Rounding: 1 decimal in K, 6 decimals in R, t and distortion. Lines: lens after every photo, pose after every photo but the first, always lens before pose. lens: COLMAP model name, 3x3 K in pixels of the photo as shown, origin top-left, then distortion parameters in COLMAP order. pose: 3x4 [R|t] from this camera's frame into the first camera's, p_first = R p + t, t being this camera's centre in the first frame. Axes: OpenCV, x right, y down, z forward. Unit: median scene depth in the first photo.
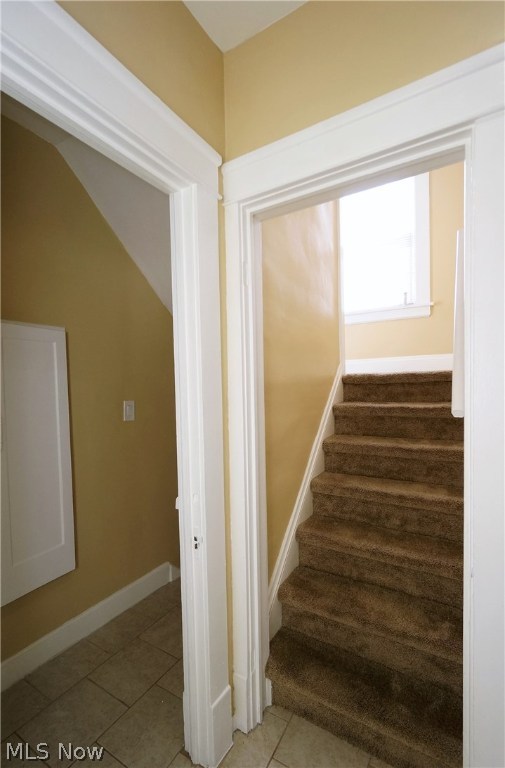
lens RADIAL K [[352.4, 0, 251.9], [0, 352.4, 400.0], [0, 0, 1]] dist [0.001745, 0.000449]
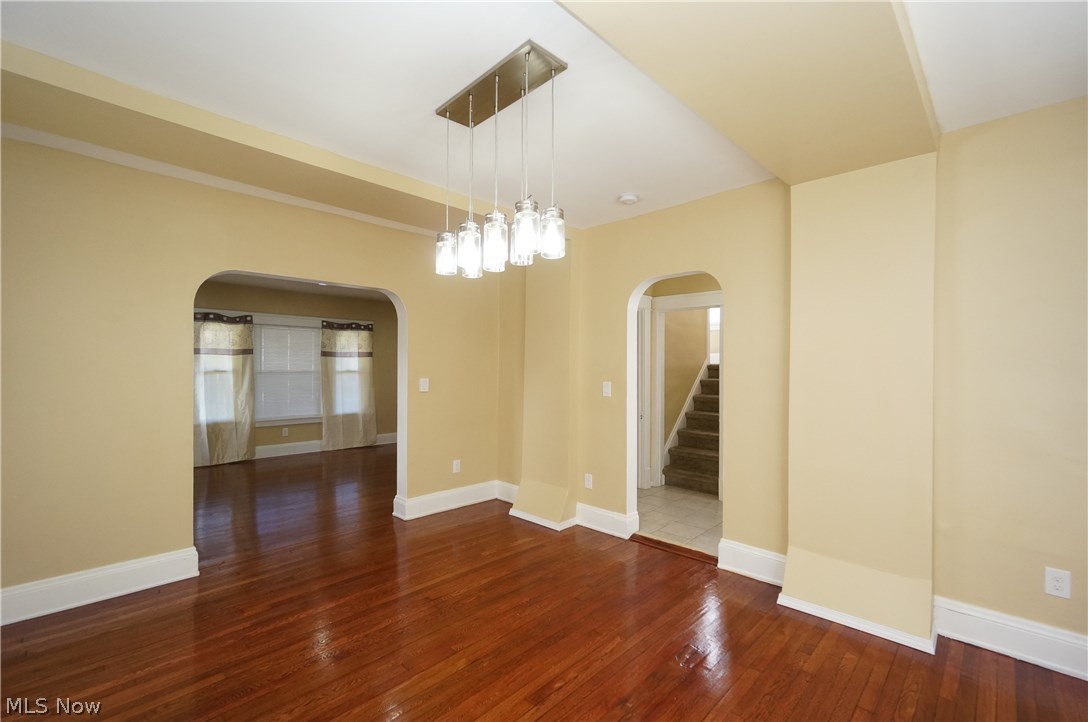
lens RADIAL K [[464.5, 0, 543.5], [0, 464.5, 363.8], [0, 0, 1]] dist [-0.013891, 0.000741]
pose [[0.970093, 0.021392, -0.241789, -0.005048], [-0.030781, 0.998909, -0.035120, 0.059071], [0.240774, 0.041512, 0.969693, -2.264833]]
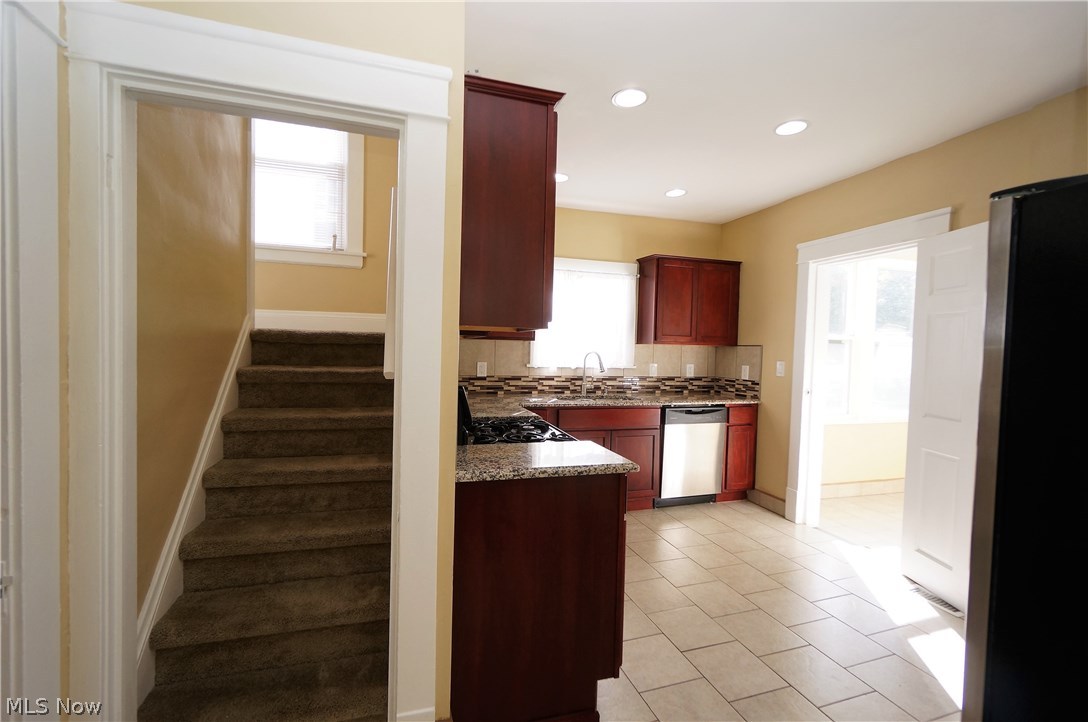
lens RADIAL K [[464.5, 0, 543.5], [0, 464.5, 363.8], [0, 0, 1]] dist [-0.013891, 0.000741]
pose [[0.661431, 0.017256, 0.749807, -0.088778], [-0.011859, 0.999851, -0.012549, 0.010083], [-0.749912, -0.000592, 0.661537, -0.156219]]
